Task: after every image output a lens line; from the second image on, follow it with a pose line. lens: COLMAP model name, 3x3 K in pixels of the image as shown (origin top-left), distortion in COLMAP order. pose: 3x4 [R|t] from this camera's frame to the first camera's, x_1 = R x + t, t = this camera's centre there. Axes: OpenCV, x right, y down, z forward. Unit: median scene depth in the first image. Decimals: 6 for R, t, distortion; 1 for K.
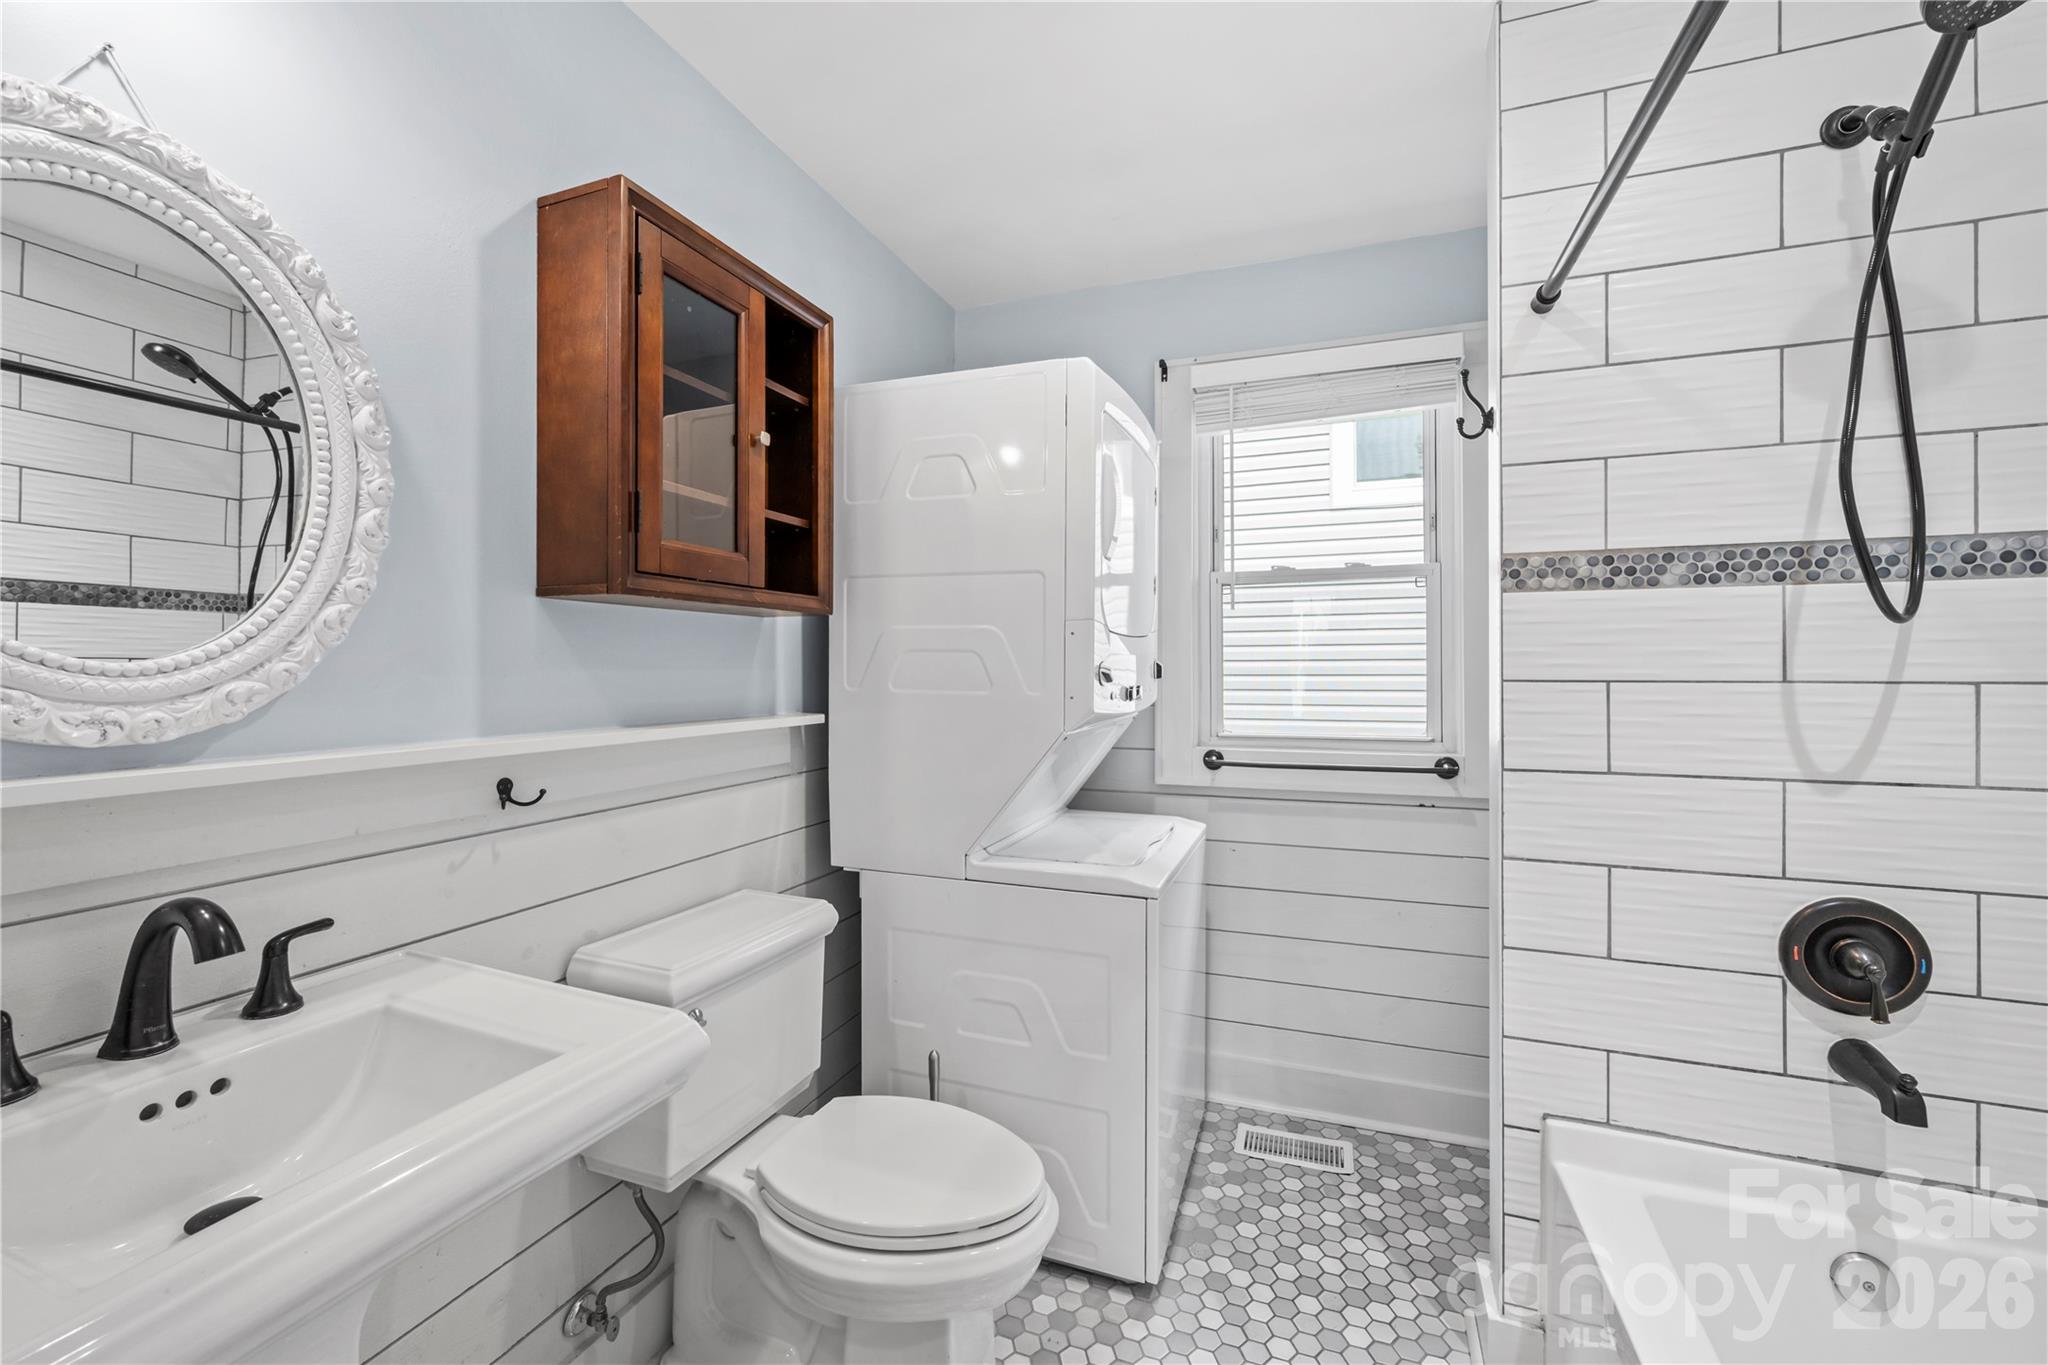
lens RADIAL K [[823.4, 0, 1030.9], [0, 823.4, 675.8], [0, 0, 1]] dist [0.000311, 0.000078]
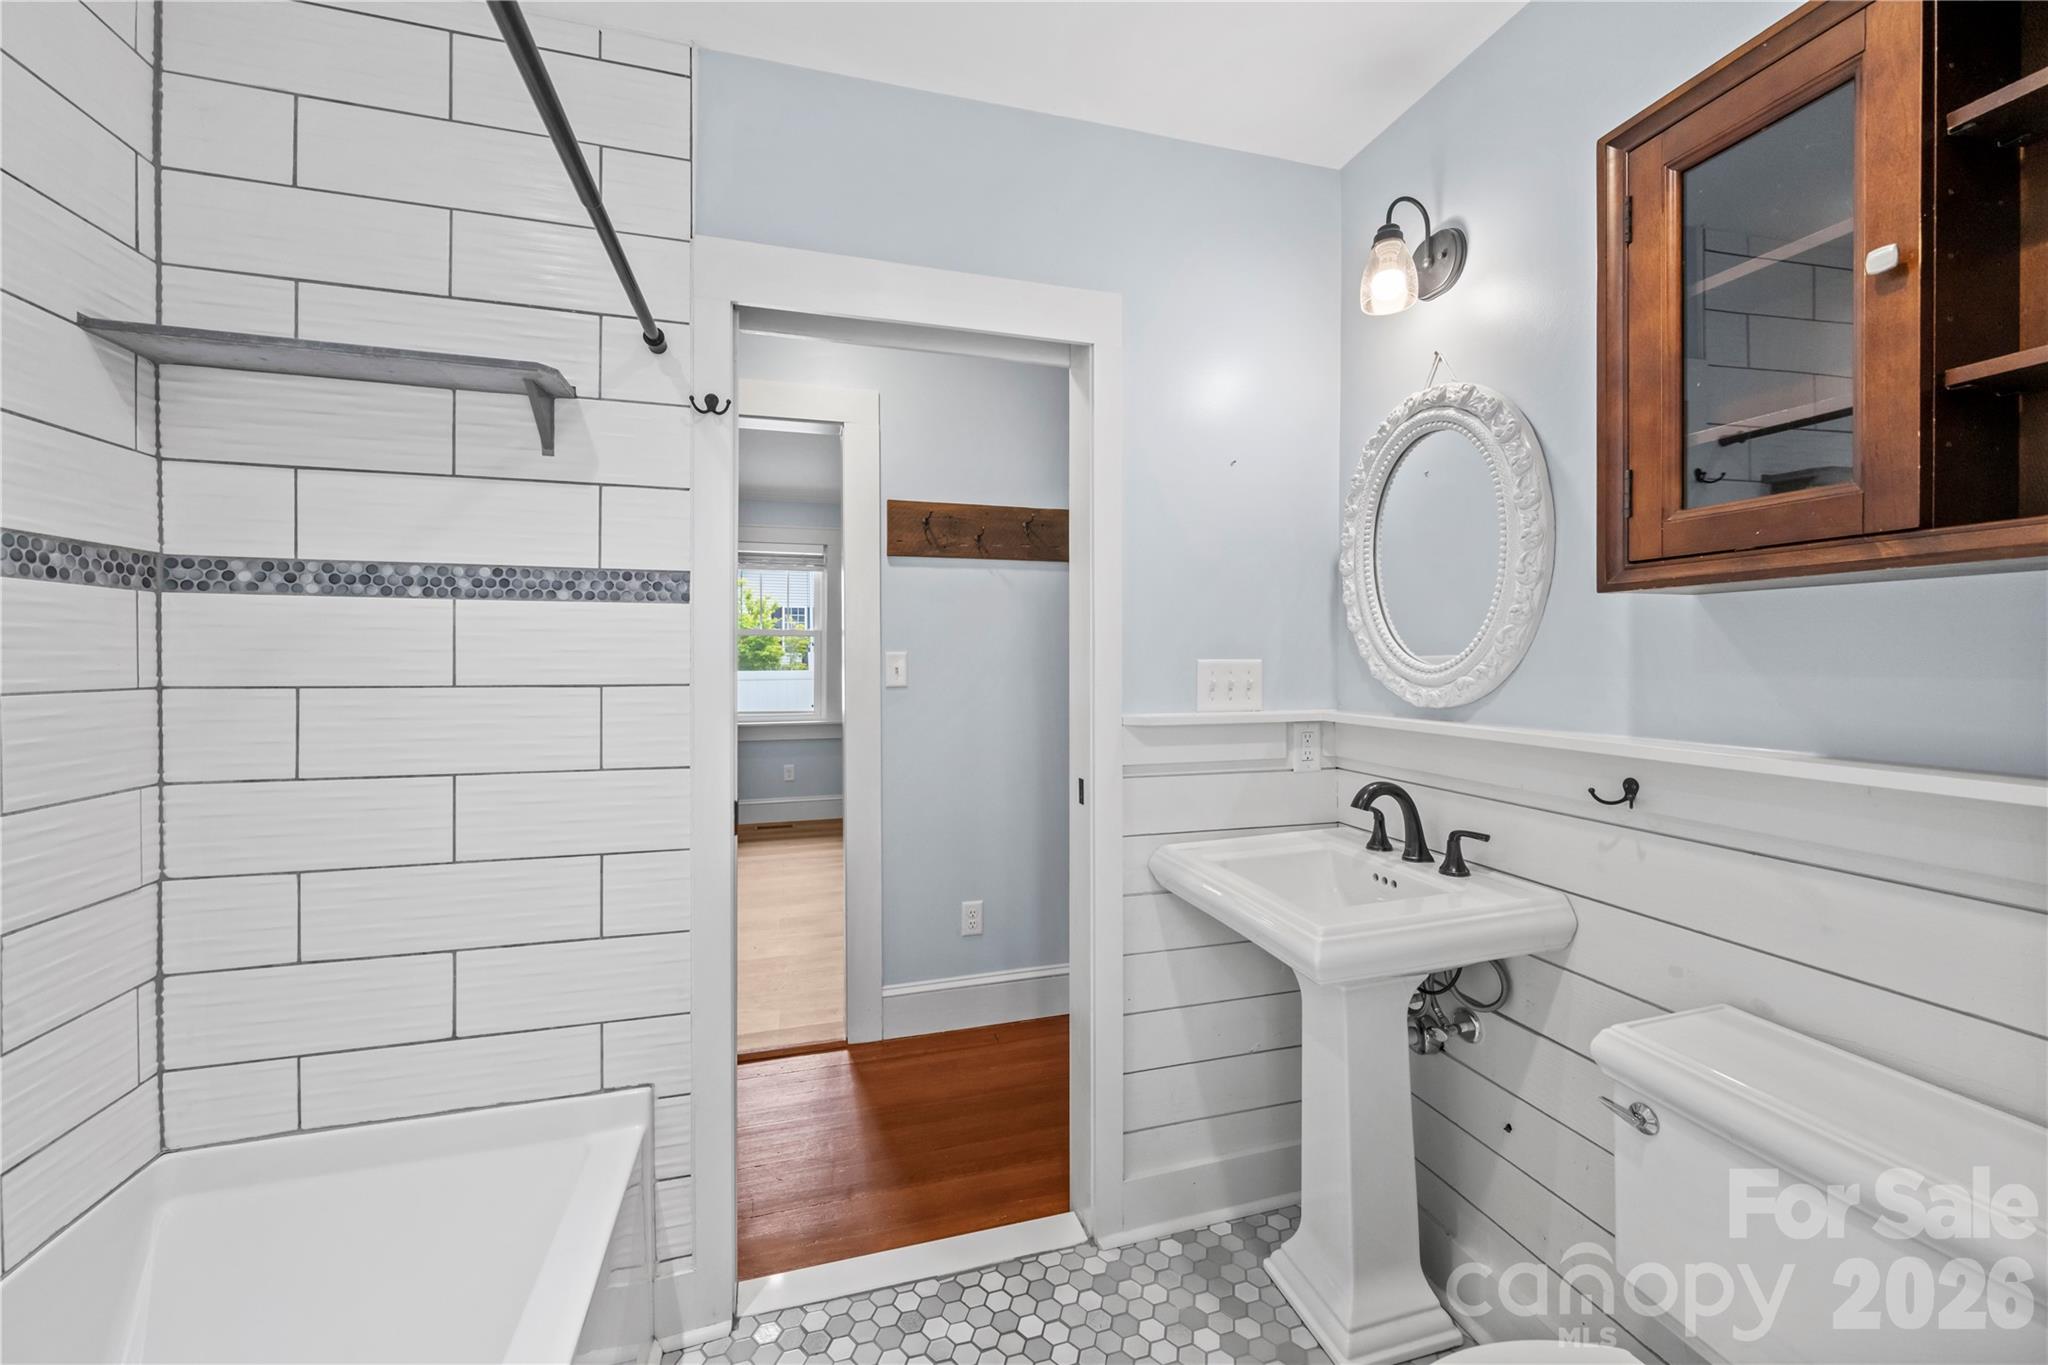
lens RADIAL K [[823.4, 0, 1030.9], [0, 823.4, 675.8], [0, 0, 1]] dist [0.000311, 0.000078]
pose [[-0.804112, 0.015393, -0.594279, 0.587248], [-0.003562, 0.999522, 0.030710, -0.033414], [0.594467, 0.026811, -0.803673, 1.409822]]
